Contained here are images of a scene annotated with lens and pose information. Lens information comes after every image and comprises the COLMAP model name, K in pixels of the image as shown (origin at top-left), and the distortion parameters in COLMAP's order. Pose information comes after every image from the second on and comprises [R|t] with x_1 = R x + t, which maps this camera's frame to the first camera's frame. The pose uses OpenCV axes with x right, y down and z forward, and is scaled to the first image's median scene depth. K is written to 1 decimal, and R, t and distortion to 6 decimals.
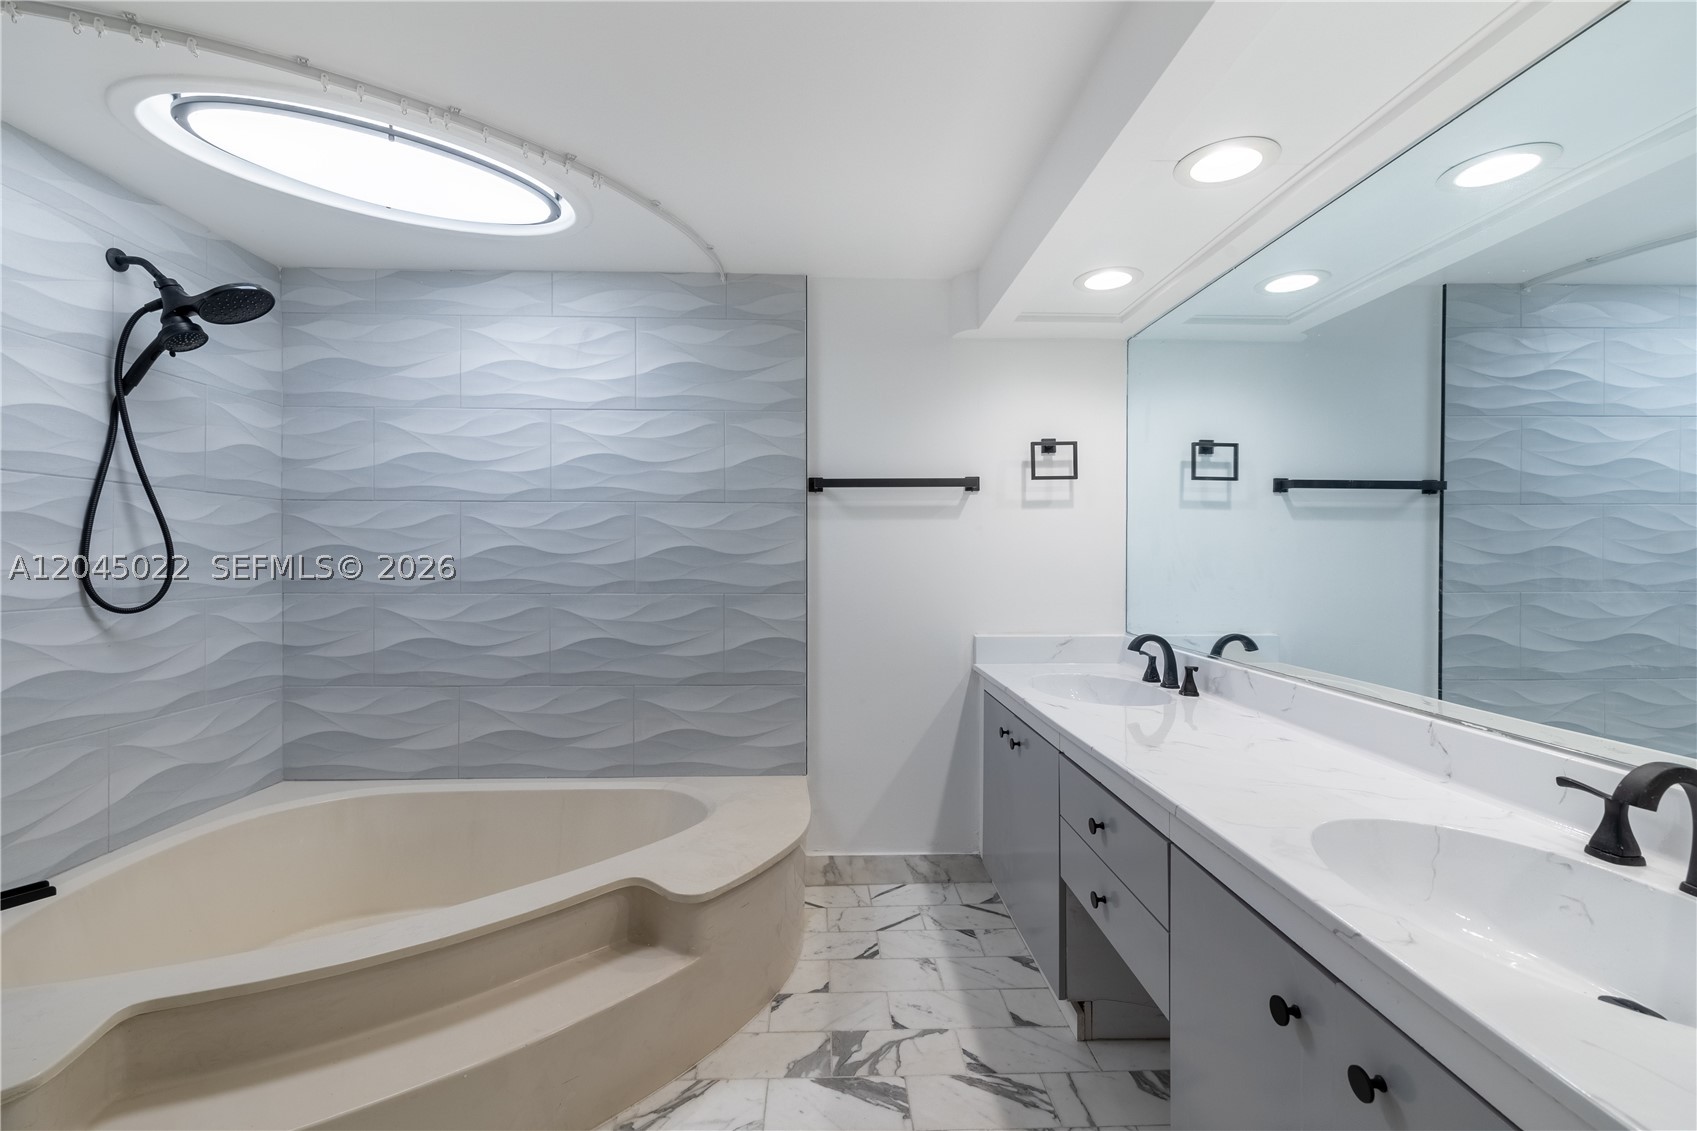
lens RADIAL K [[720.5, 0, 841.0], [0, 720.5, 557.3], [0, 0, 1]] dist [0.002445, 0.000588]
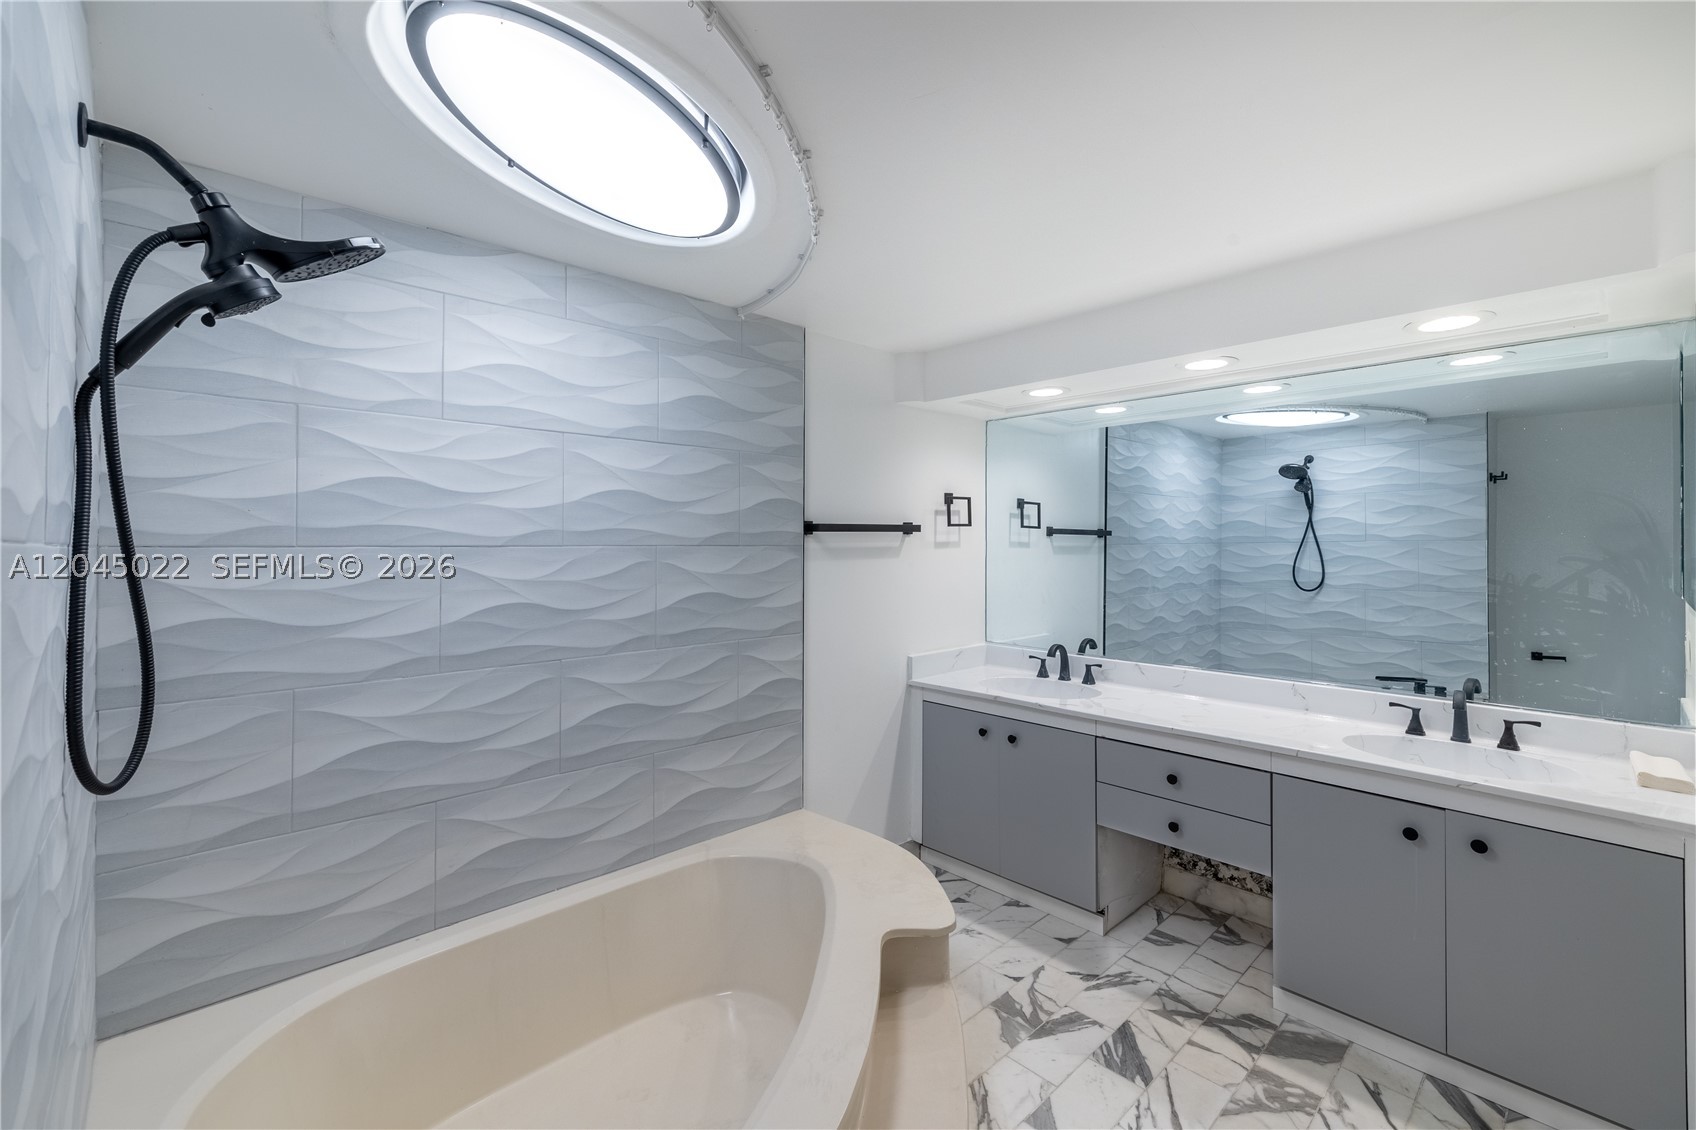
lens RADIAL K [[726.0, 0, 847.7], [0, 726.0, 541.8], [0, 0, 1]] dist [0.000804, 0.000294]
pose [[0.746946, -0.000540, 0.664885, -0.703468], [0.005603, 0.999969, -0.005483, -0.075648], [-0.664862, 0.007821, 0.746926, 0.176690]]
